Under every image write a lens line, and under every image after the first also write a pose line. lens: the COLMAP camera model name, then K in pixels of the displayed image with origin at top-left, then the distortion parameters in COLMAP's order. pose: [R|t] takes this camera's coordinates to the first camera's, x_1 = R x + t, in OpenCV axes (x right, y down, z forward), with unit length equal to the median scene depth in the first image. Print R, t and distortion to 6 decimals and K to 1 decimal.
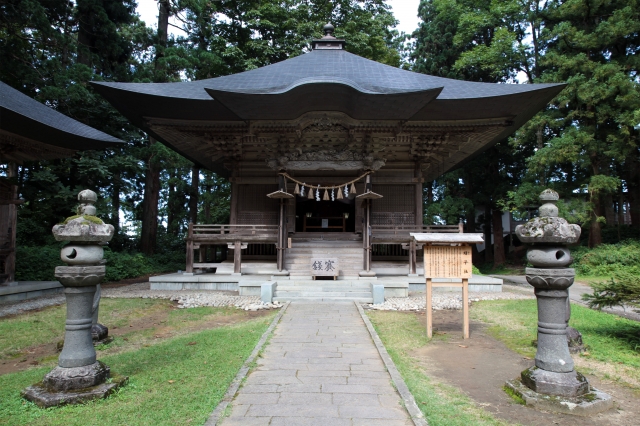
lens RADIAL K [[430.3, 0, 320.0], [0, 430.3, 213.0], [0, 0, 1]] dist [0.000344, -0.001099]
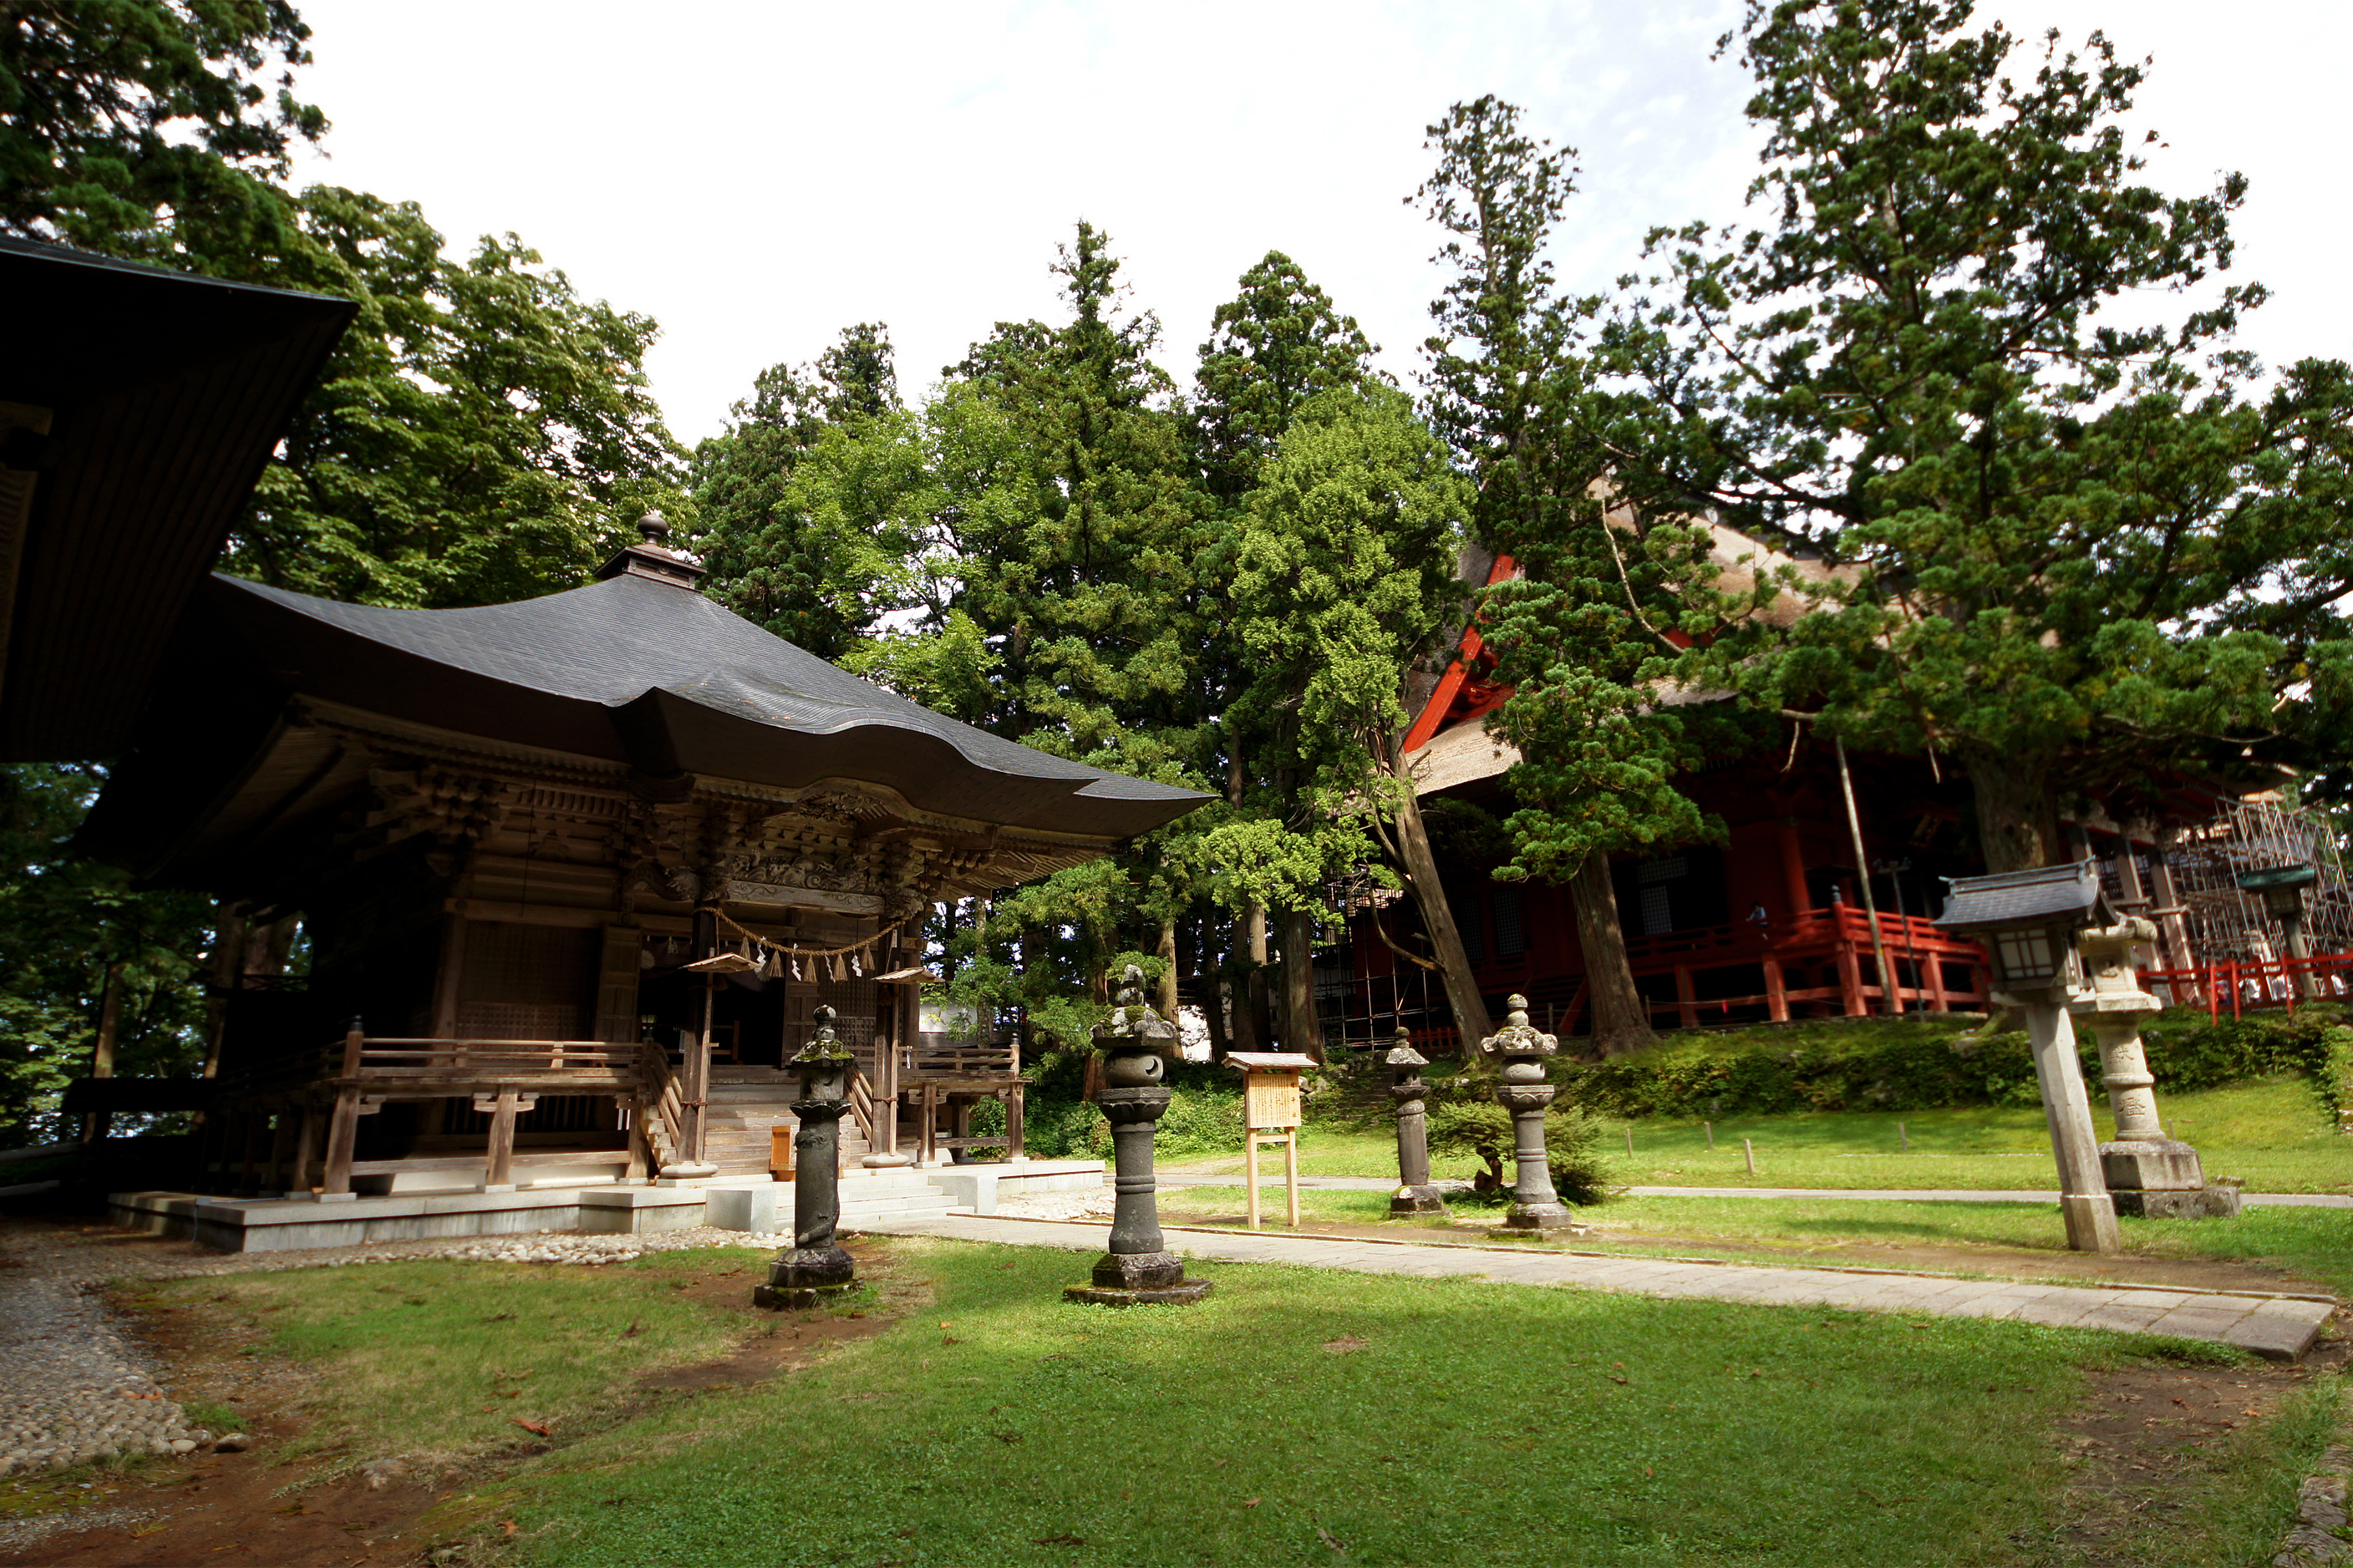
lens RADIAL K [[1231.1, 0, 1176.5], [0, 1231.1, 784.0], [0, 0, 1]] dist [-0.001992, -0.000651]
pose [[0.710692, 0.156595, 0.685853, -0.527319], [-0.020821, 0.979166, -0.201990, 0.014005], [-0.703195, 0.129272, 0.699146, -0.099069]]
